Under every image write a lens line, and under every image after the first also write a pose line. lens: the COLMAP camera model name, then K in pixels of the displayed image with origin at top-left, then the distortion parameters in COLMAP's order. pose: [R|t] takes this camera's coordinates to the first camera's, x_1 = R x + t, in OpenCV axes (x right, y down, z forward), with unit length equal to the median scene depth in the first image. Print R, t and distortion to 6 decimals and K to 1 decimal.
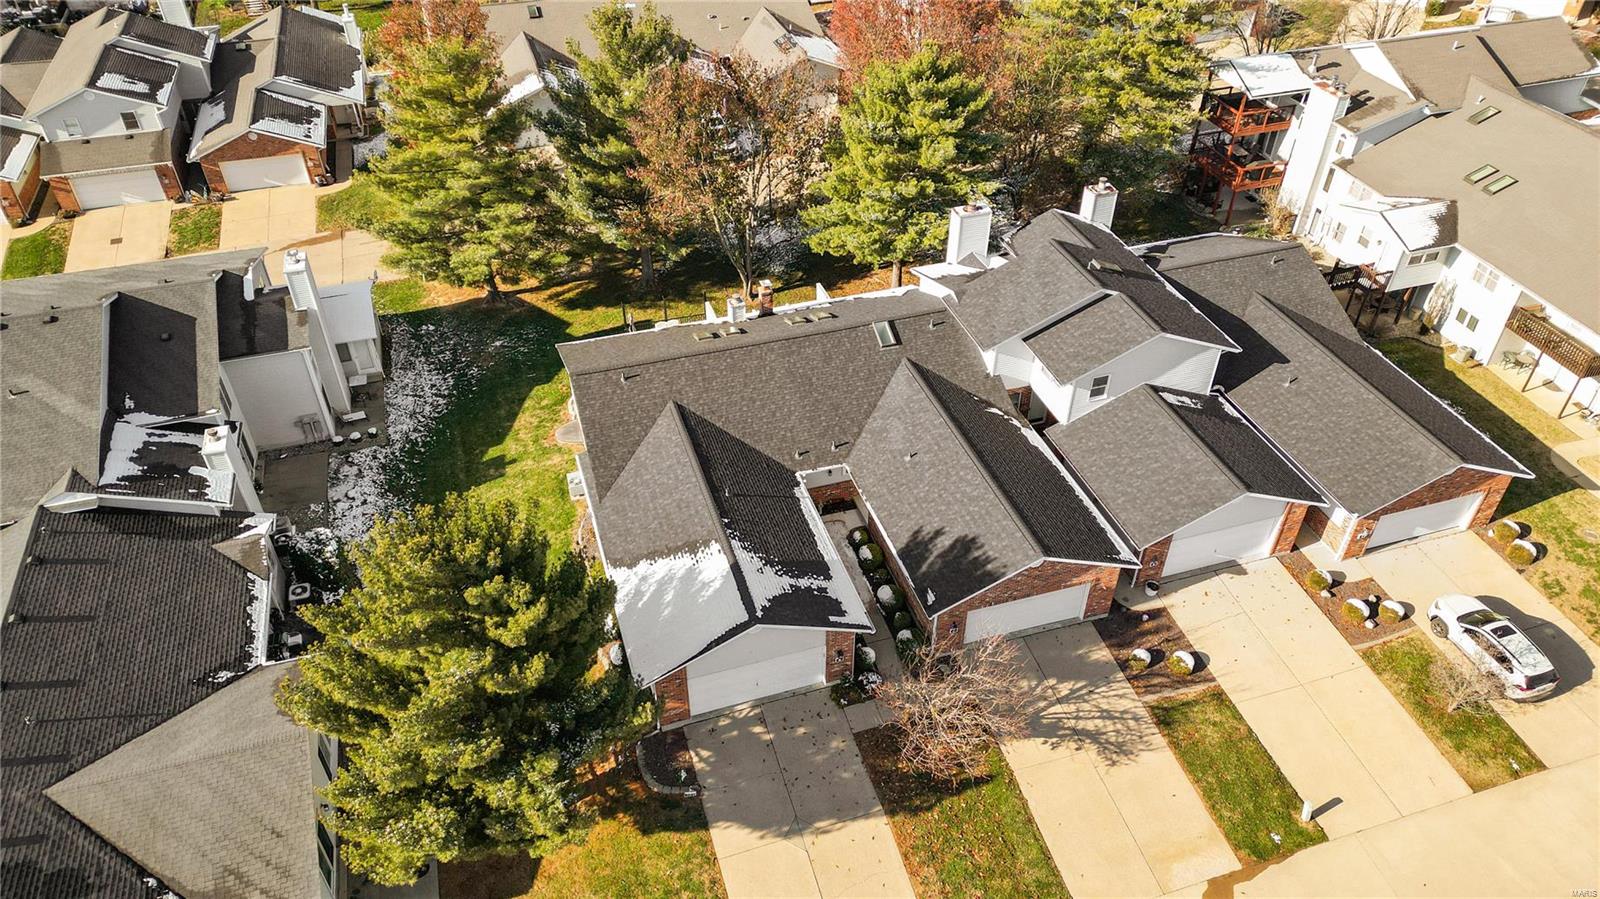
lens RADIAL K [[1135.7, 0, 811.8], [0, 1135.7, 420.4], [0, 0, 1]] dist [0.053405, -0.037167]
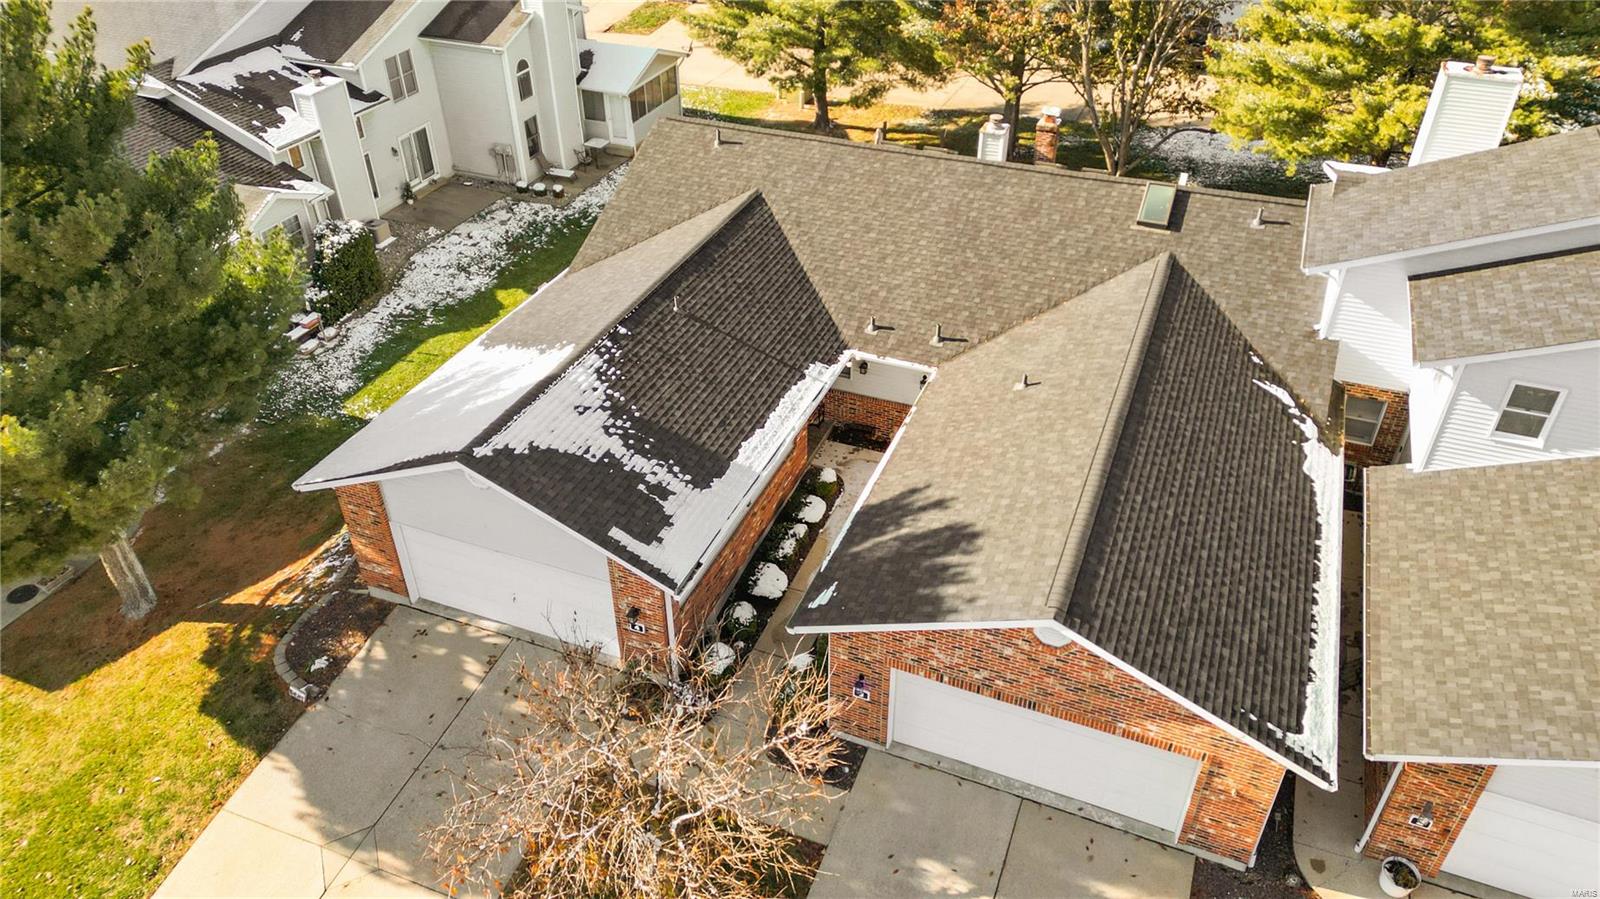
lens RADIAL K [[1135.7, 0, 816.1], [0, 1135.7, 440.9], [0, 0, 1]] dist [0.053405, -0.037167]
pose [[0.760793, 0.360078, -0.539942, 0.313516], [-0.387486, 0.919425, 0.067170, 0.059874], [0.520623, 0.158118, 0.839018, 0.546680]]
